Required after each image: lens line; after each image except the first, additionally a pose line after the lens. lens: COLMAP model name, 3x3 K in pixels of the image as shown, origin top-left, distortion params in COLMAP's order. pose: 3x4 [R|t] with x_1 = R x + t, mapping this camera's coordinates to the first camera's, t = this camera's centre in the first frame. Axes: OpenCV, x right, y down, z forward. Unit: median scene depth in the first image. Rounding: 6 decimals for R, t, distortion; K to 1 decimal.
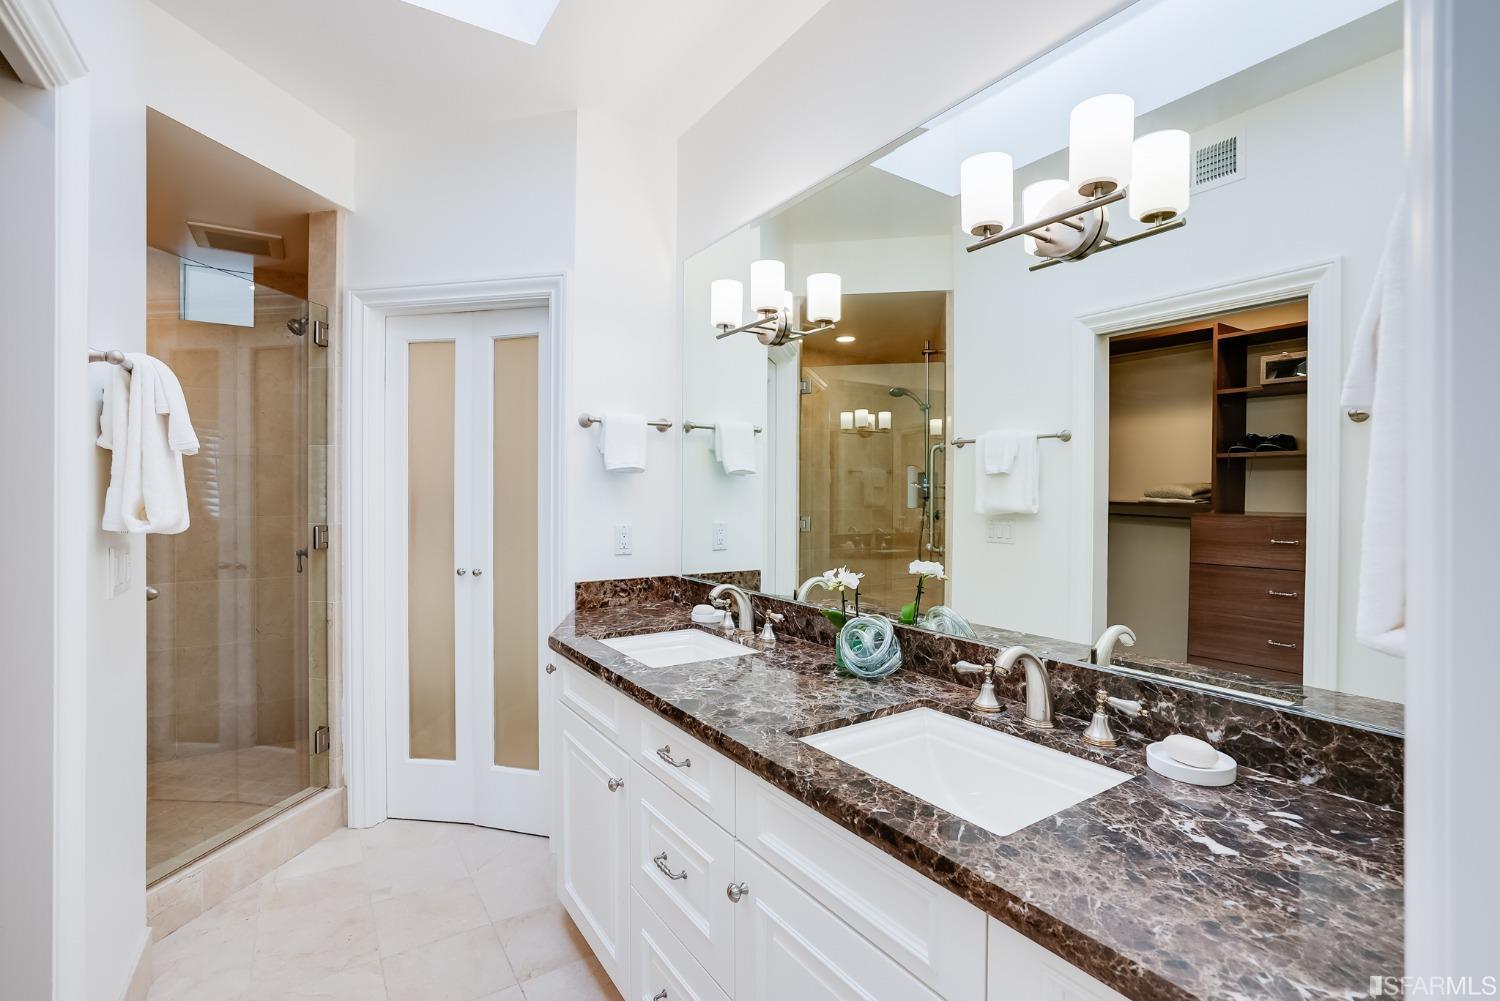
lens RADIAL K [[696.4, 0, 749.2], [0, 696.4, 497.1], [0, 0, 1]] dist [-0.053194, 0.025357]
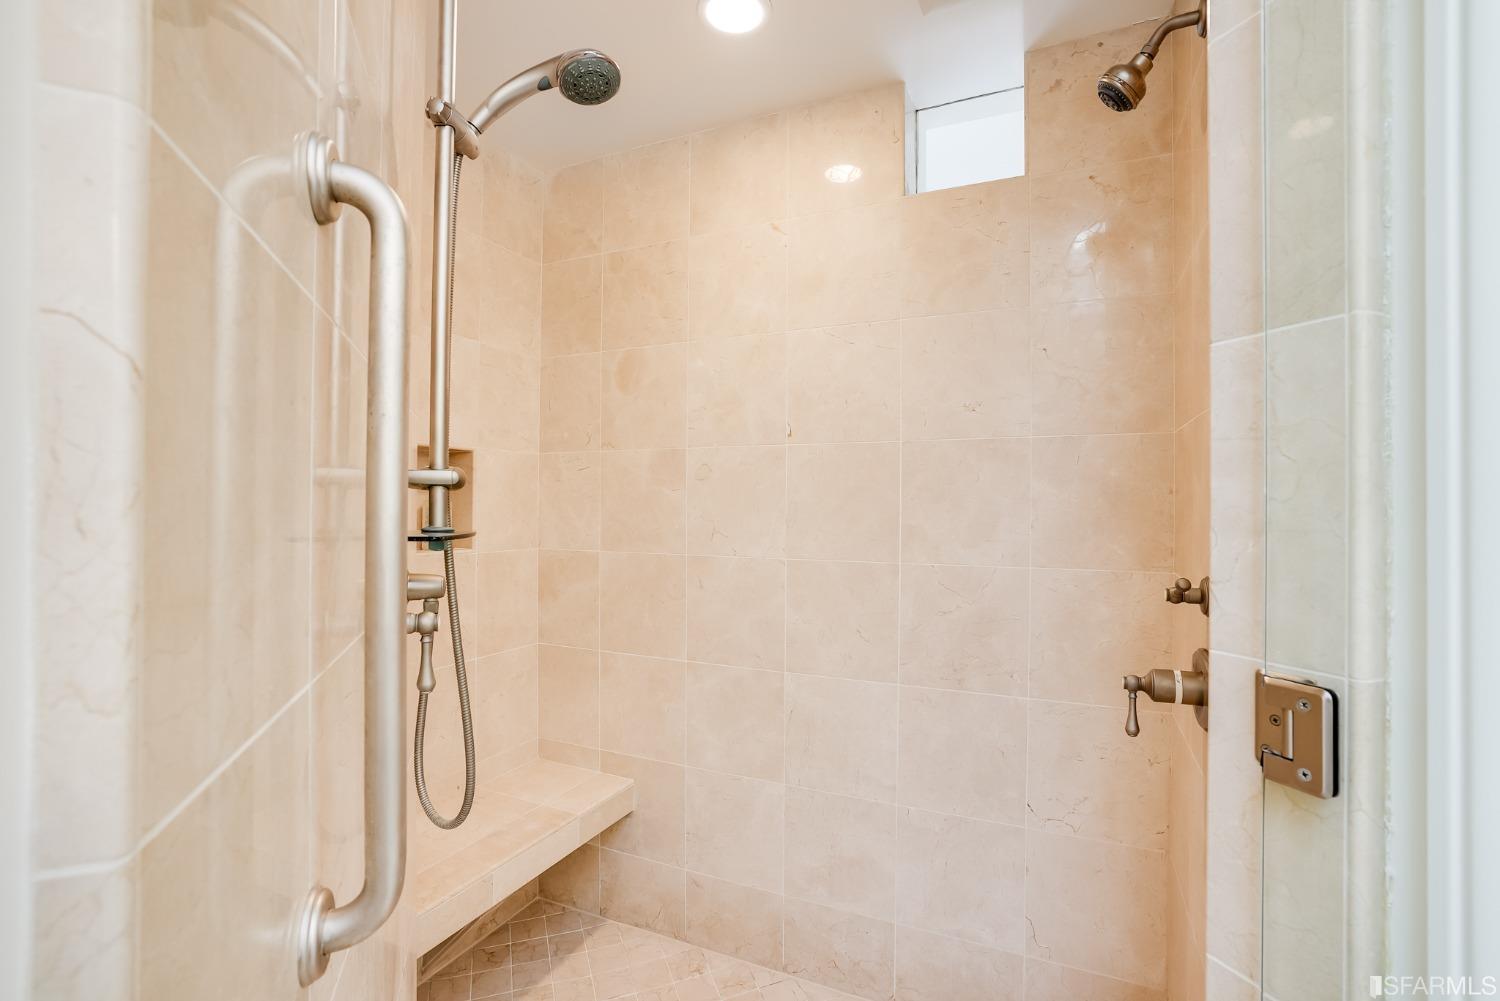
lens RADIAL K [[696.4, 0, 749.2], [0, 696.4, 497.1], [0, 0, 1]] dist [-0.053194, 0.025357]
pose [[0.533567, -0.002670, -0.845753, -0.615762], [-0.012723, 0.999857, -0.011183, -0.015812], [0.845662, 0.016728, 0.533457, 0.846328]]
